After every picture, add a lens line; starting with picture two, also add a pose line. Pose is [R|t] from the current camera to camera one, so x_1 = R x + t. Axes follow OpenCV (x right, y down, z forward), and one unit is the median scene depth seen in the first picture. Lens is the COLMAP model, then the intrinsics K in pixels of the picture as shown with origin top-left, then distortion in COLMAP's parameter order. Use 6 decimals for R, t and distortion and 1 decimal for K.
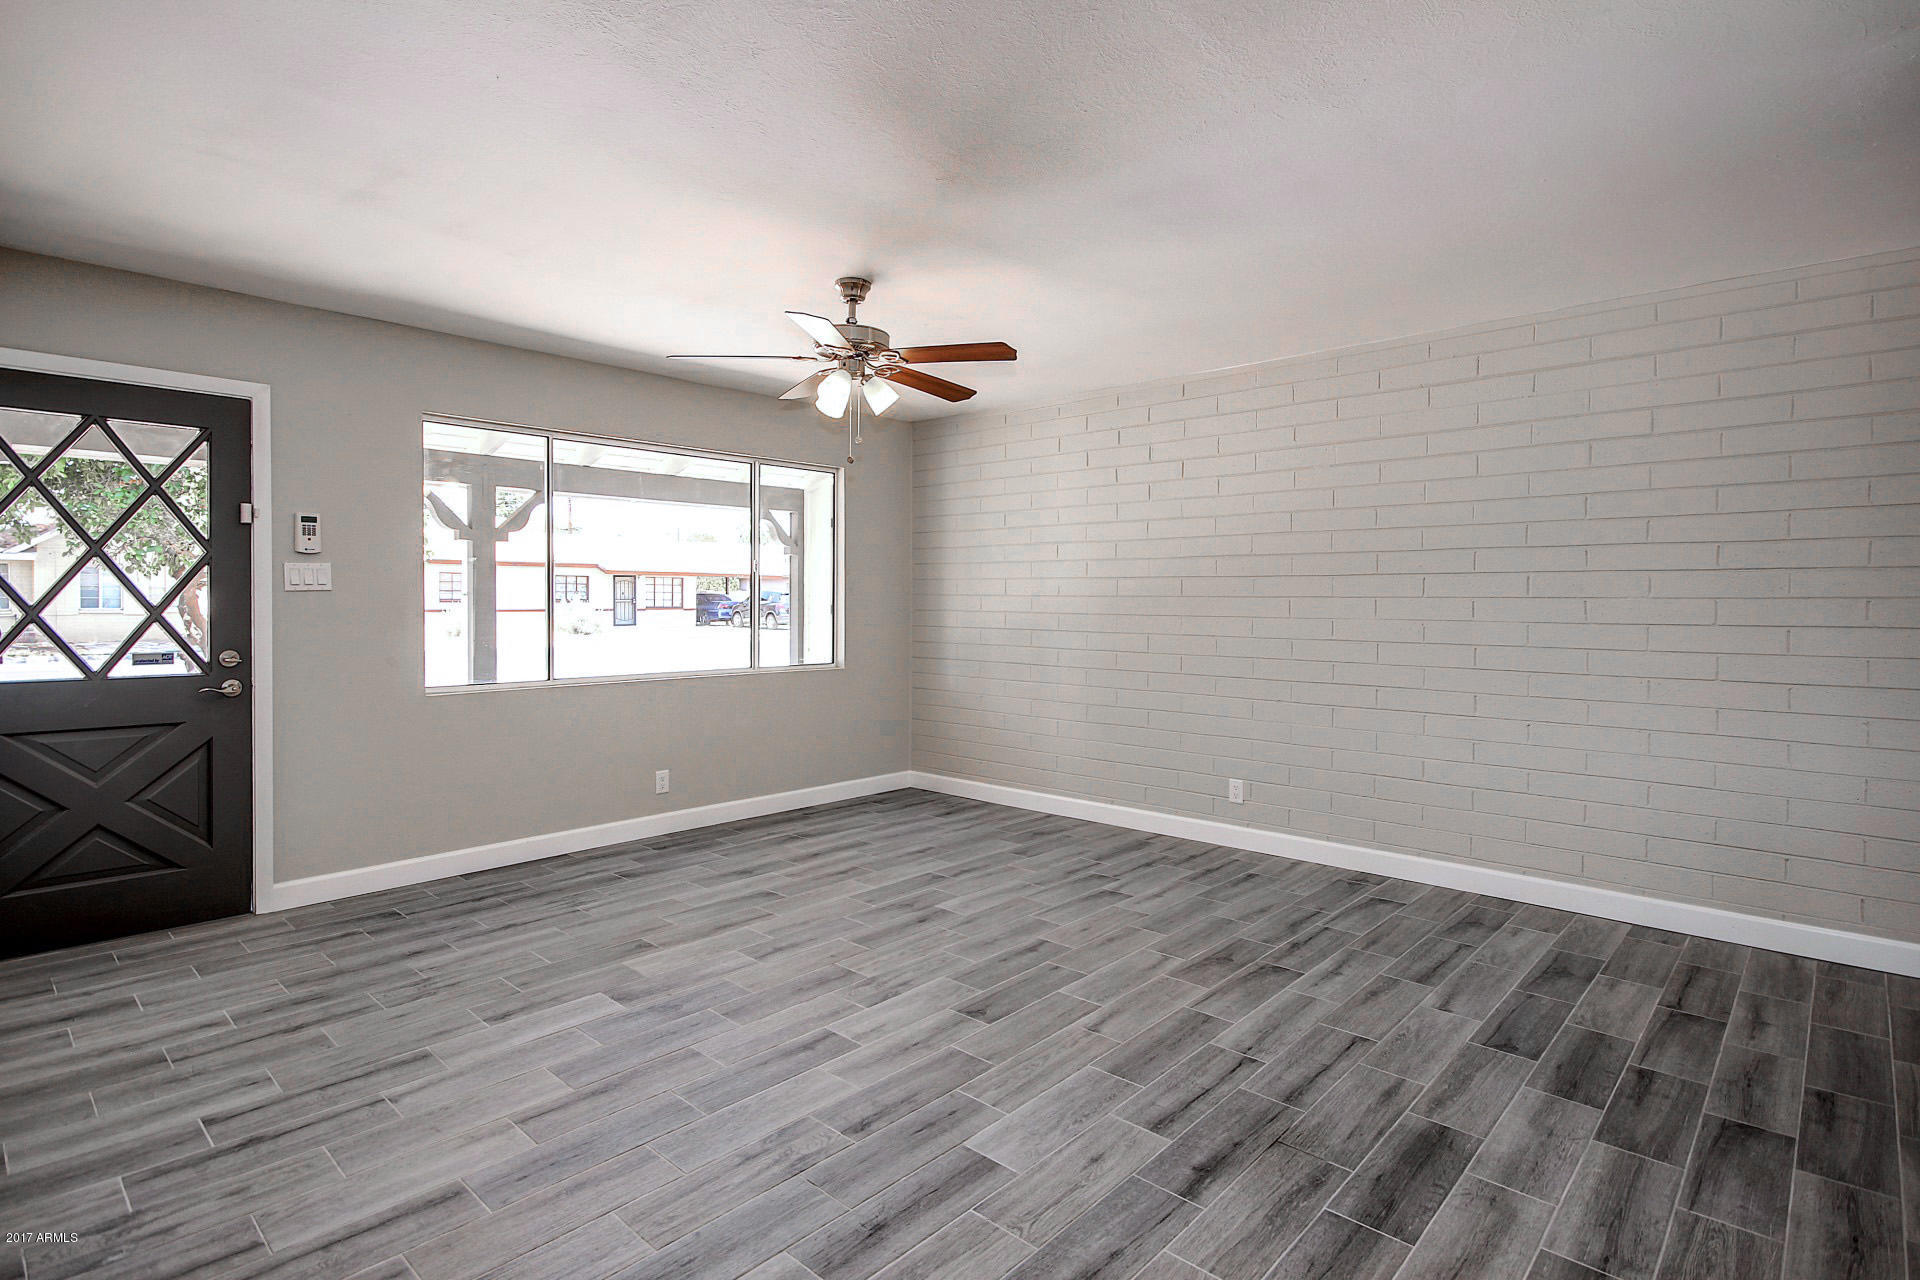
lens RADIAL K [[960.7, 0, 970.7], [0, 960.7, 623.1], [0, 0, 1]] dist [0.000496, 0.002715]
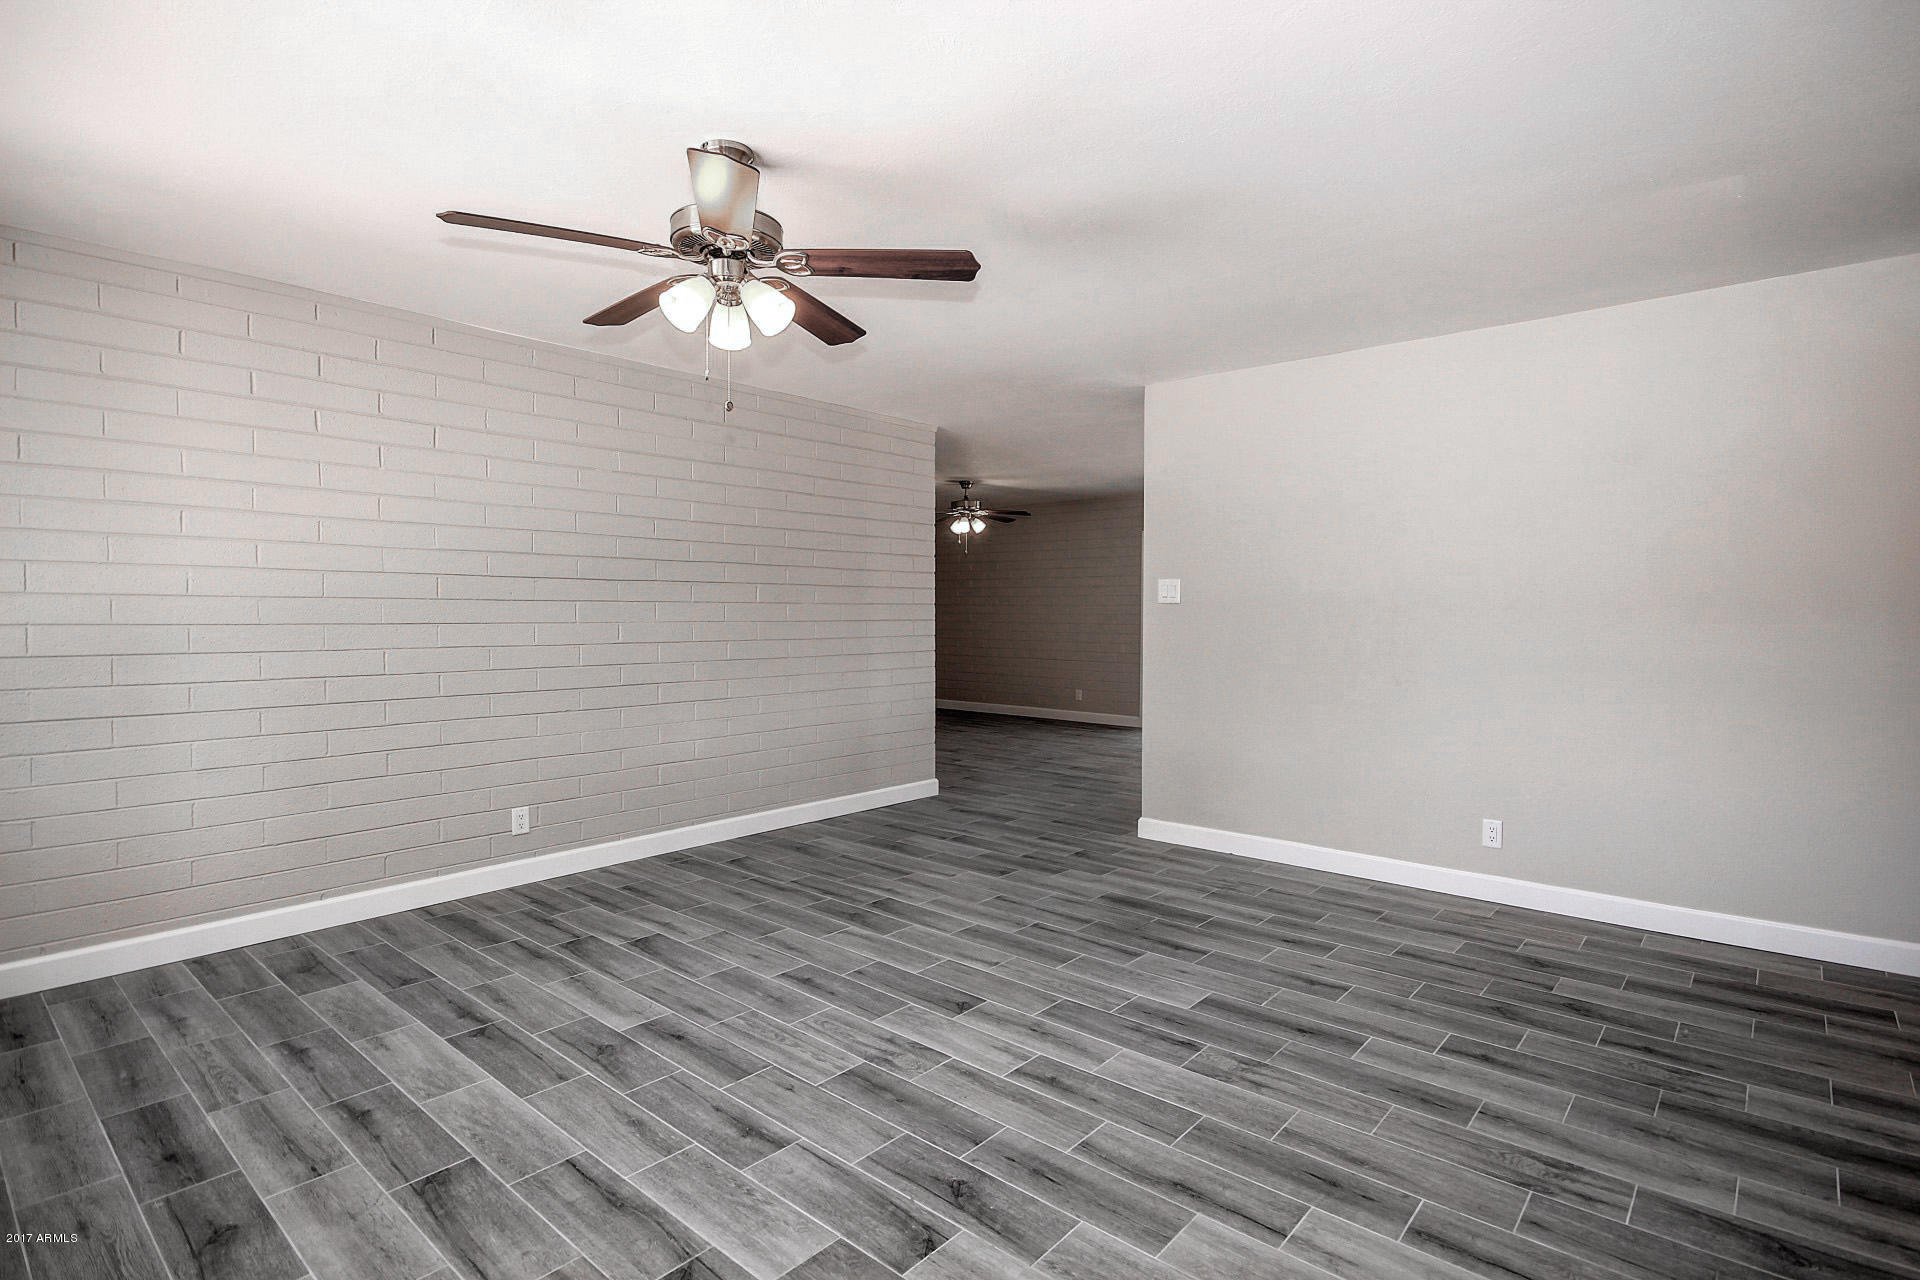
lens RADIAL K [[960.7, 0, 963.1], [0, 960.7, 637.8], [0, 0, 1]] dist [0.000496, 0.002715]
pose [[-0.031817, -0.034686, 0.998892, -0.900899], [0.020216, 0.999171, 0.035340, -0.022921], [-0.999289, 0.021318, -0.031089, 0.912459]]
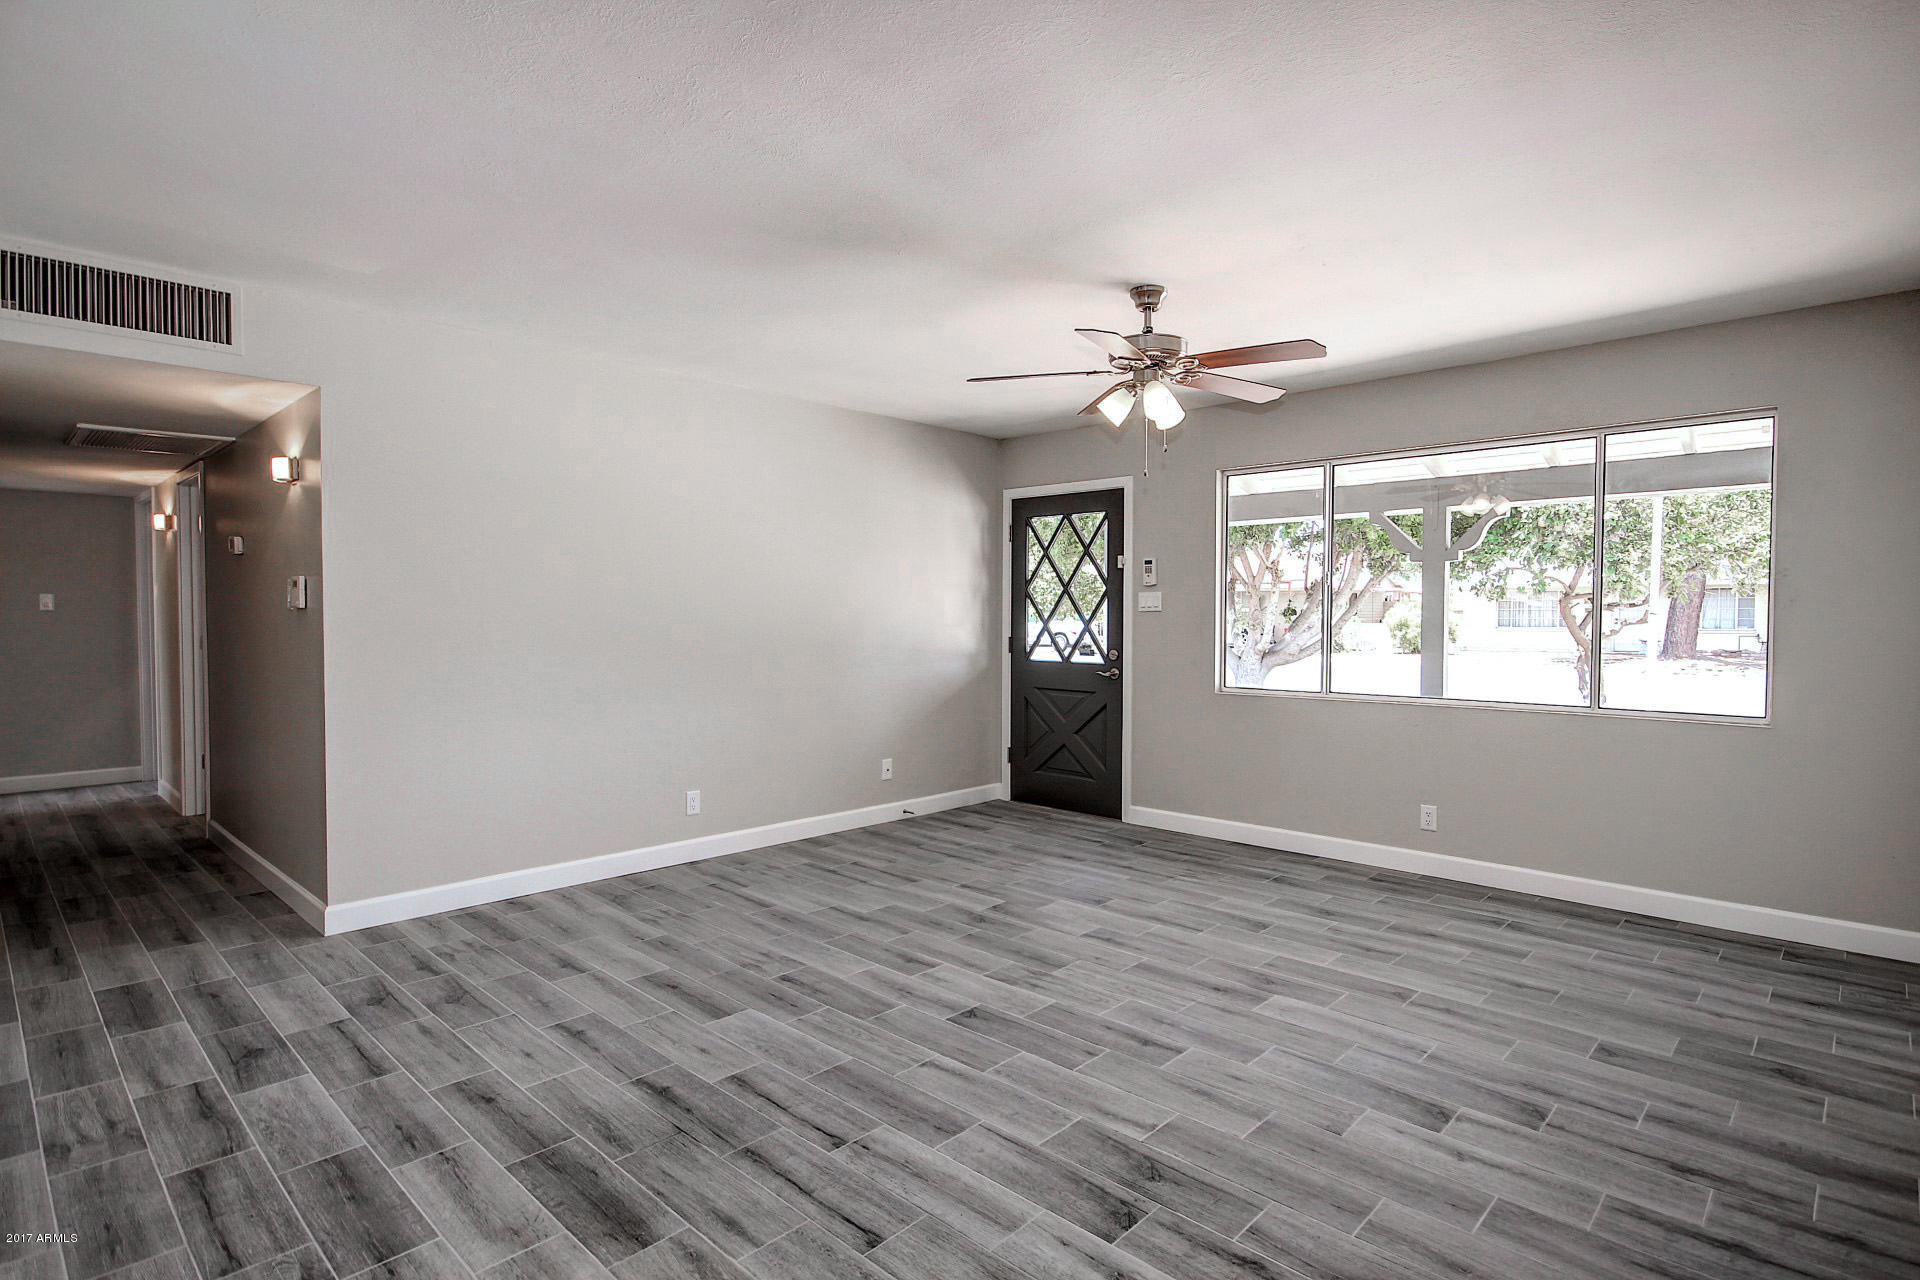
lens RADIAL K [[947.9, 0, 963.0], [0, 947.9, 642.8], [0, 0, 1]] dist [0.001139, 0.002480]
pose [[-0.013270, 0.024225, -0.999618, 0.904808], [-0.026651, 0.999343, 0.024572, -0.016425], [0.999557, 0.026967, -0.012616, 0.886343]]
